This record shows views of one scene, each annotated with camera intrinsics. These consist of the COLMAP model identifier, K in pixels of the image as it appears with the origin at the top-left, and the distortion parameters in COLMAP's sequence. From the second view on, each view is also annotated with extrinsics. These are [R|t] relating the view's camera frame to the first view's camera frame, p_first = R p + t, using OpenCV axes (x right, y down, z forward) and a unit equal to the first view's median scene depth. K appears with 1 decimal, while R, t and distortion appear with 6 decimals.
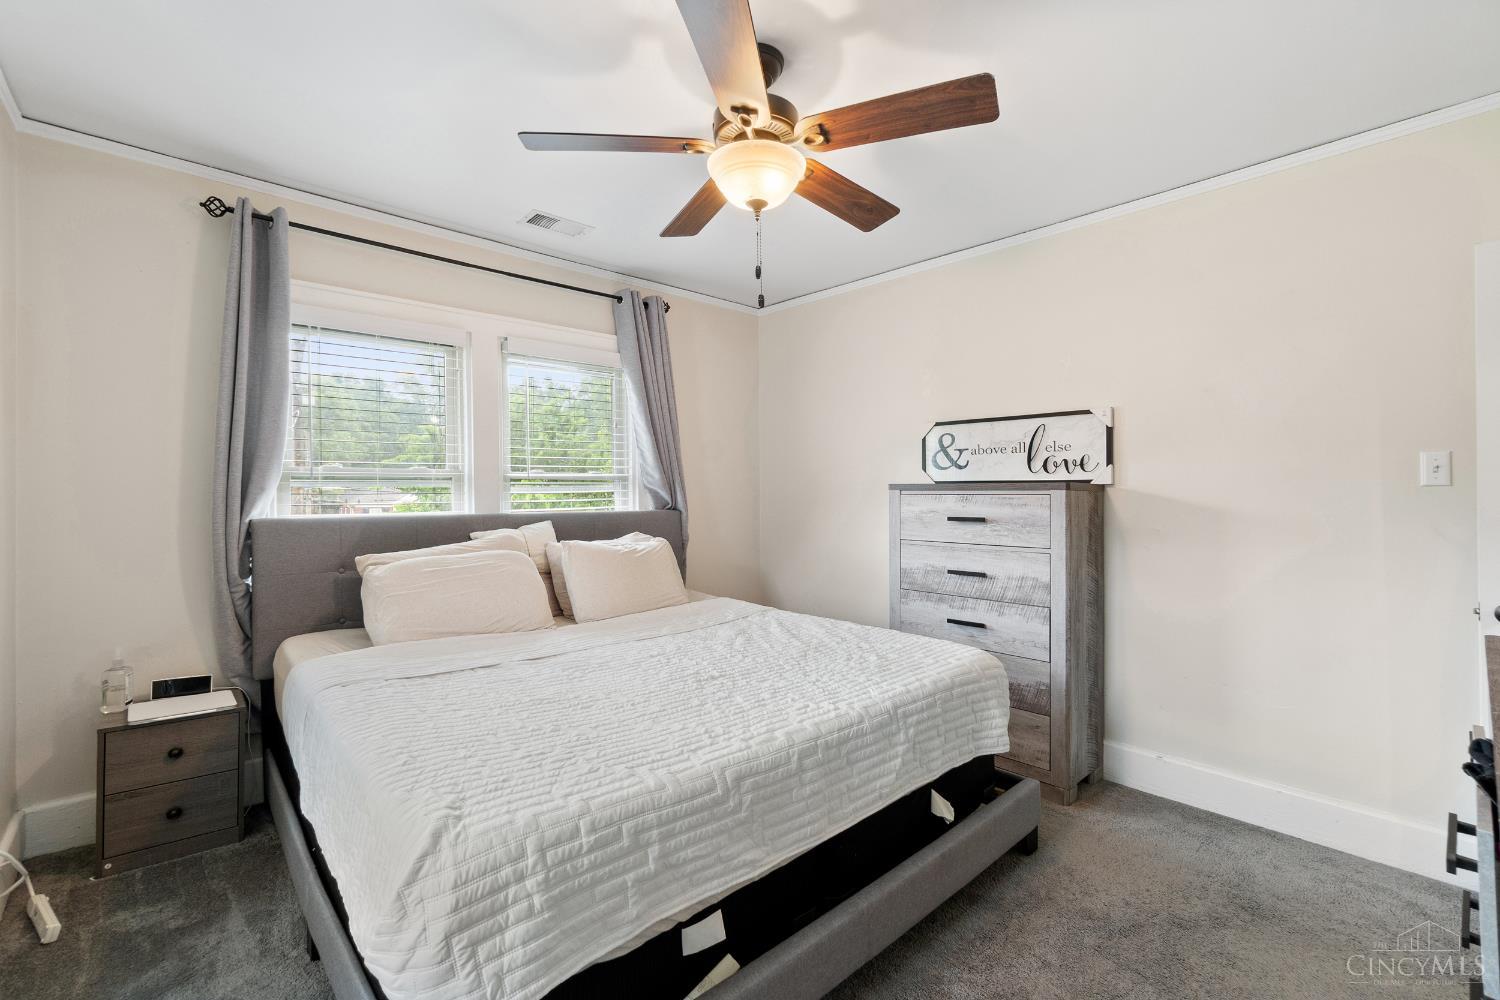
lens RADIAL K [[647.2, 0, 750.0], [0, 647.2, 500.0], [0, 0, 1]] dist [-0.039722, 0.000010]
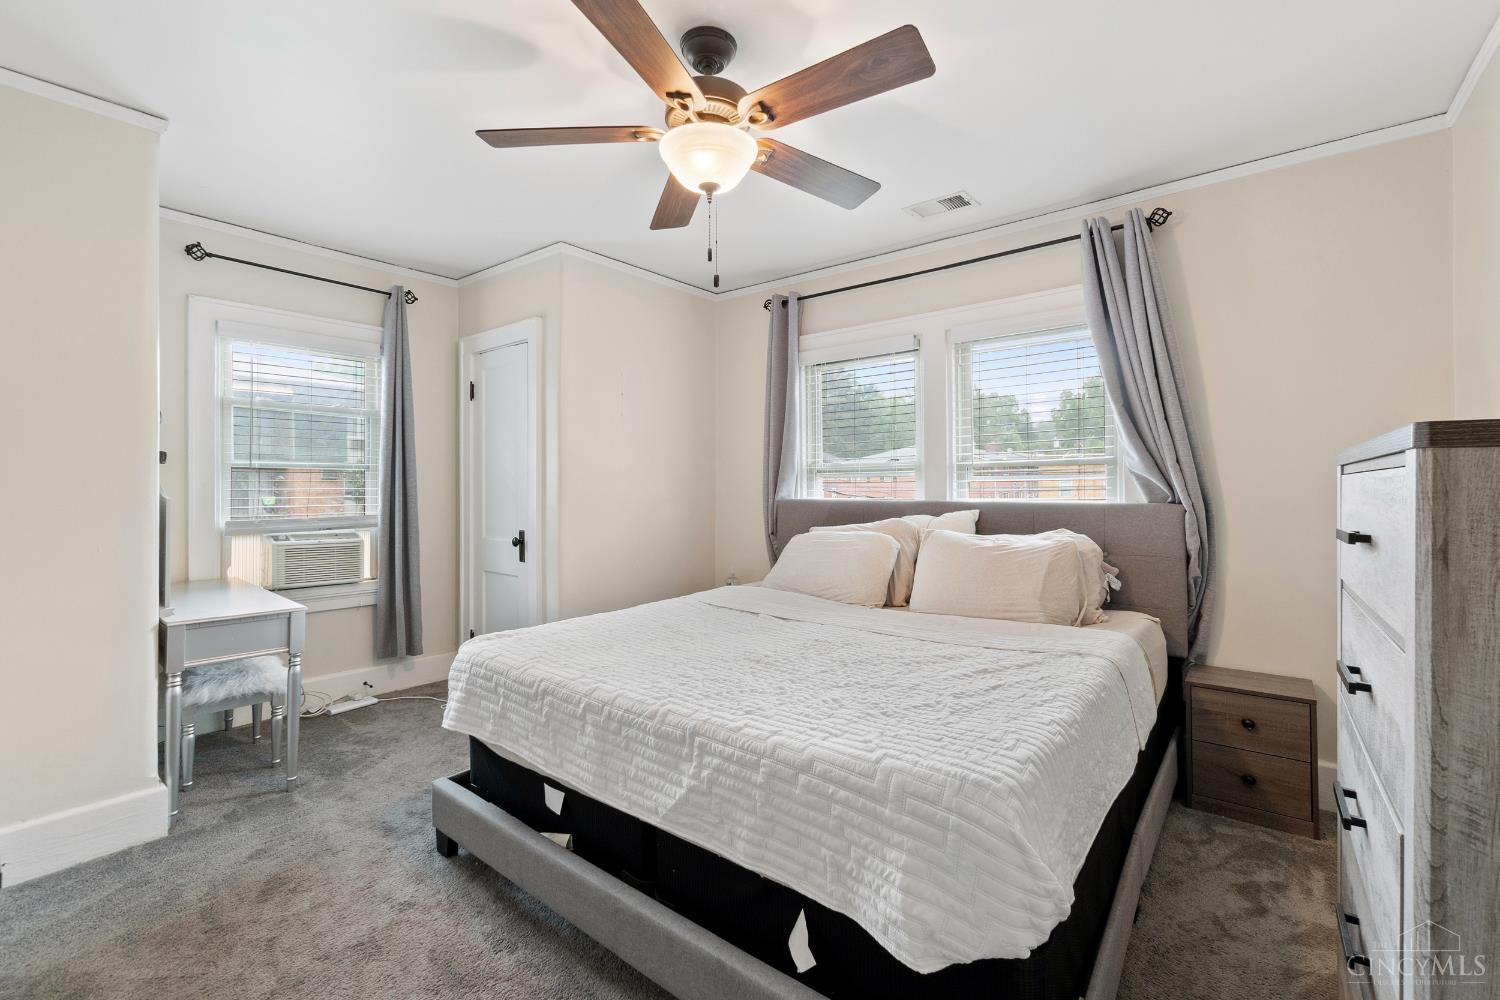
lens RADIAL K [[648.7, 0, 750.0], [0, 648.7, 500.0], [0, 0, 1]] dist [0.001111, 0.000329]
pose [[0.153566, 0.022028, -0.987893, 1.027387], [-0.007397, 0.999749, 0.021143, 0.000362], [0.988111, 0.004061, 0.153690, 0.900881]]
